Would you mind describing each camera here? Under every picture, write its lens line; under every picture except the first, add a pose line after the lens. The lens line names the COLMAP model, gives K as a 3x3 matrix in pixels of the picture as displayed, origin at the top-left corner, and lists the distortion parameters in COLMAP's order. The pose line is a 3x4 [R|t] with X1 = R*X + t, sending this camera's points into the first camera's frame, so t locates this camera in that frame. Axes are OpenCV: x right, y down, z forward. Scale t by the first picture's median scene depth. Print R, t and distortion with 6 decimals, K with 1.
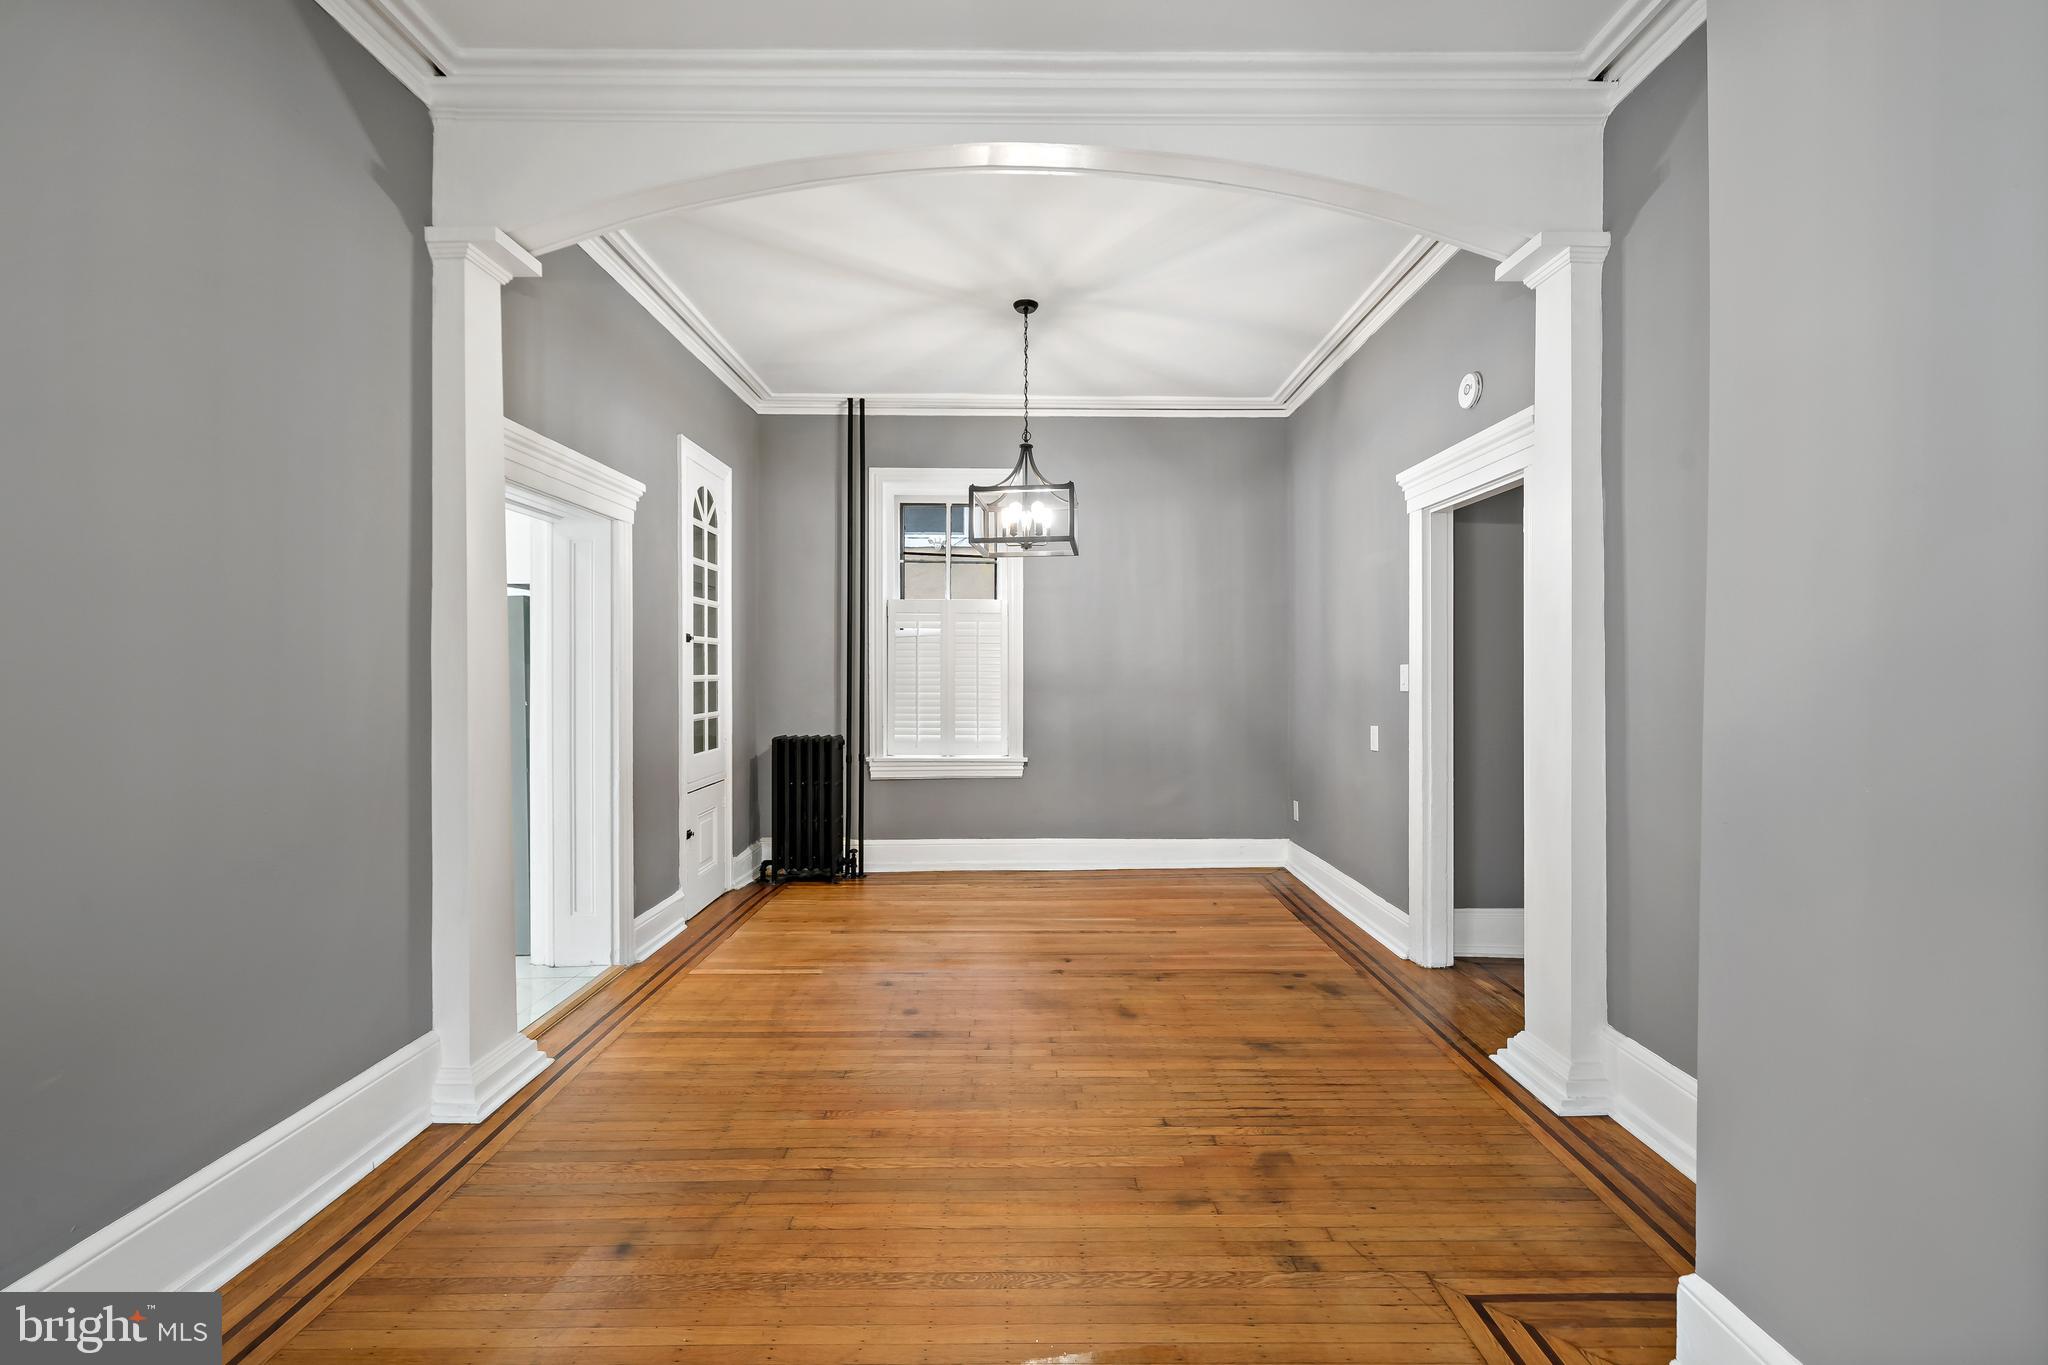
lens RADIAL K [[813.0, 0, 1053.8], [0, 813.0, 670.0], [0, 0, 1]] dist [-0.000912, -0.000146]
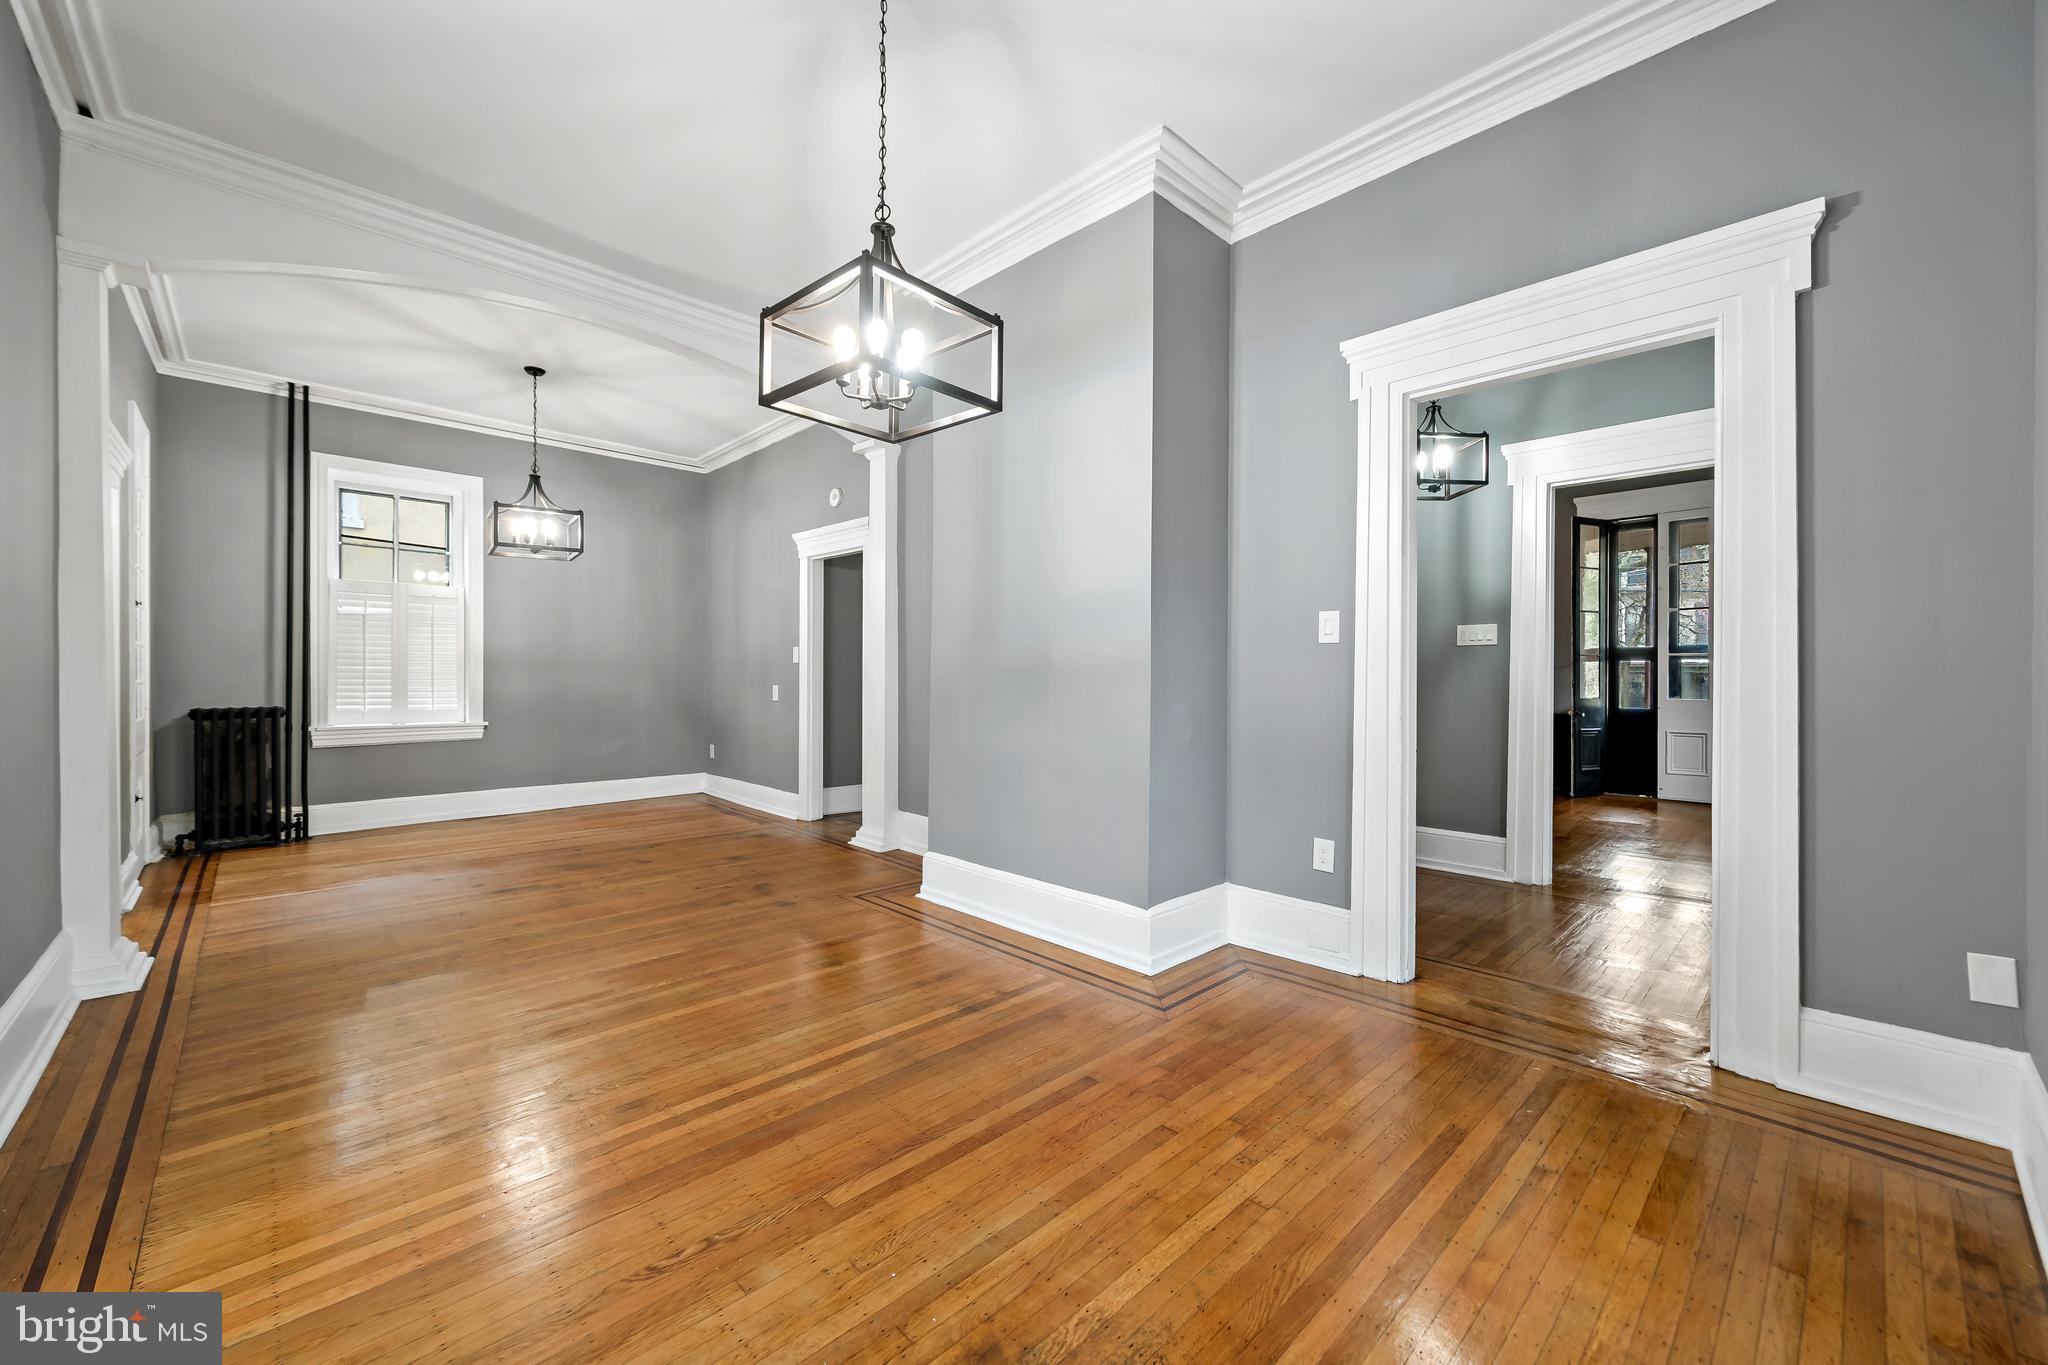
lens RADIAL K [[813.0, 0, 1018.4], [0, 813.0, 673.8], [0, 0, 1]] dist [-0.000912, -0.000146]
pose [[0.723926, 0.005064, 0.689859, -0.312591], [-0.004305, 0.999987, -0.002823, 0.040309], [-0.689864, -0.000926, 0.723938, -0.423377]]
